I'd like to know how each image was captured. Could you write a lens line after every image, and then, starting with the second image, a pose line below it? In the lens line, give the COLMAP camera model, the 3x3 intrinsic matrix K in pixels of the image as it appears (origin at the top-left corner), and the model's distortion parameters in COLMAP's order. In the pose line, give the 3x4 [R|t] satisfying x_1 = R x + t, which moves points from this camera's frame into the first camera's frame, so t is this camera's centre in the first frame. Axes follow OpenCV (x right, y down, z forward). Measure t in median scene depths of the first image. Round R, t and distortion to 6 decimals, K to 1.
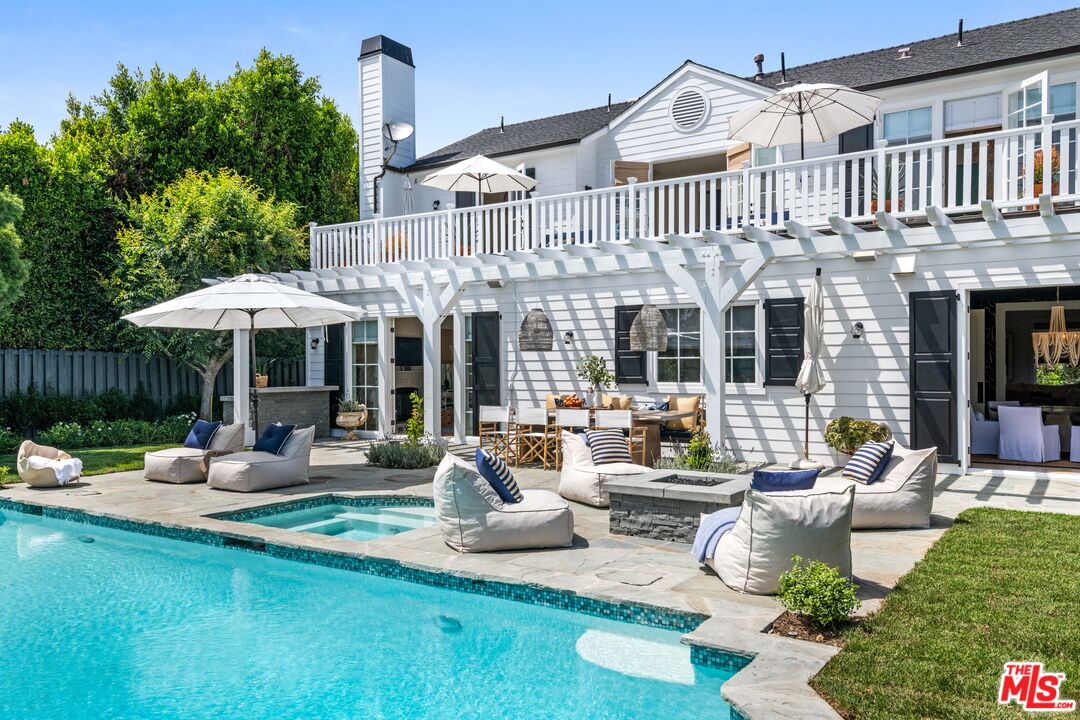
lens RADIAL K [[830.1, 0, 540.0], [0, 830.1, 360.0], [0, 0, 1]] dist [-0.001771, -0.001805]
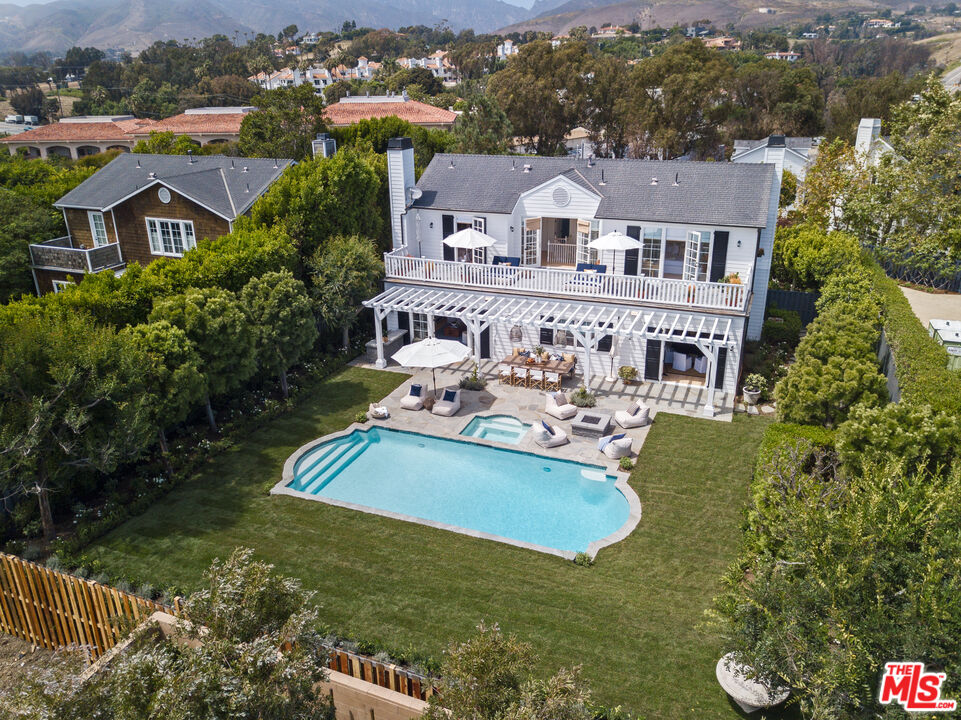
lens RADIAL K [[736.0, 0, 480.5], [0, 736.0, 360.0], [0, 0, 1]] dist [-0.007149, 0.001809]
pose [[0.978028, -0.076175, 0.194057, -0.640562], [-0.000592, 0.929833, 0.367981, -0.910790], [-0.208471, -0.360010, 0.909358, -1.275032]]
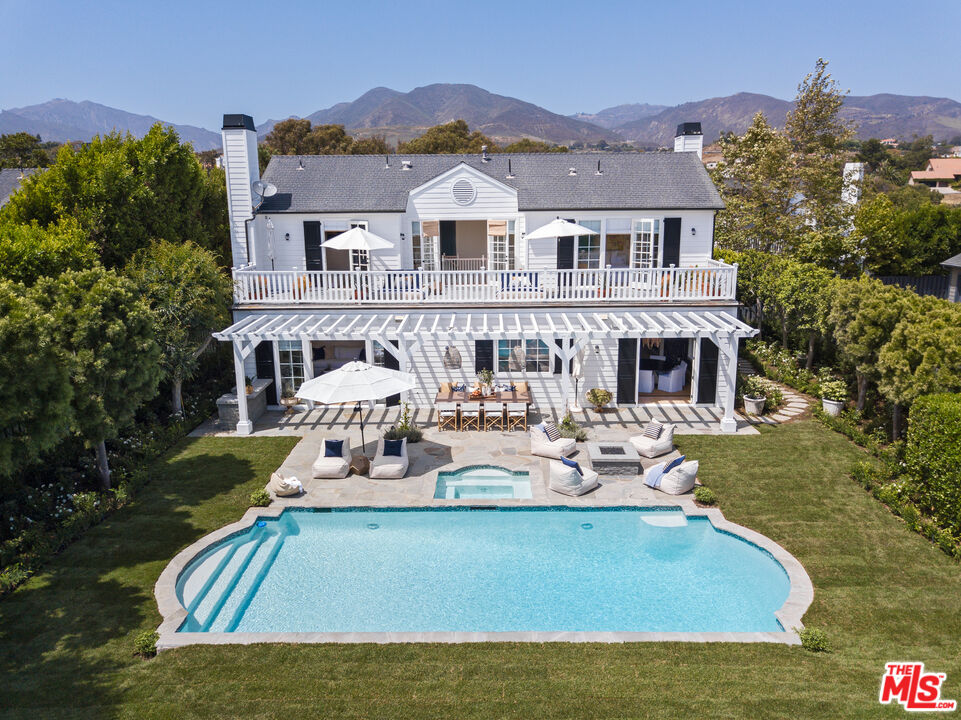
lens RADIAL K [[736.0, 0, 480.5], [0, 736.0, 360.0], [0, 0, 1]] dist [-0.007149, 0.001809]
pose [[0.835387, -0.116590, 0.537154, -0.944697], [-0.005012, 0.975589, 0.219548, -0.442160], [-0.549639, -0.186100, 0.814410, -0.449158]]
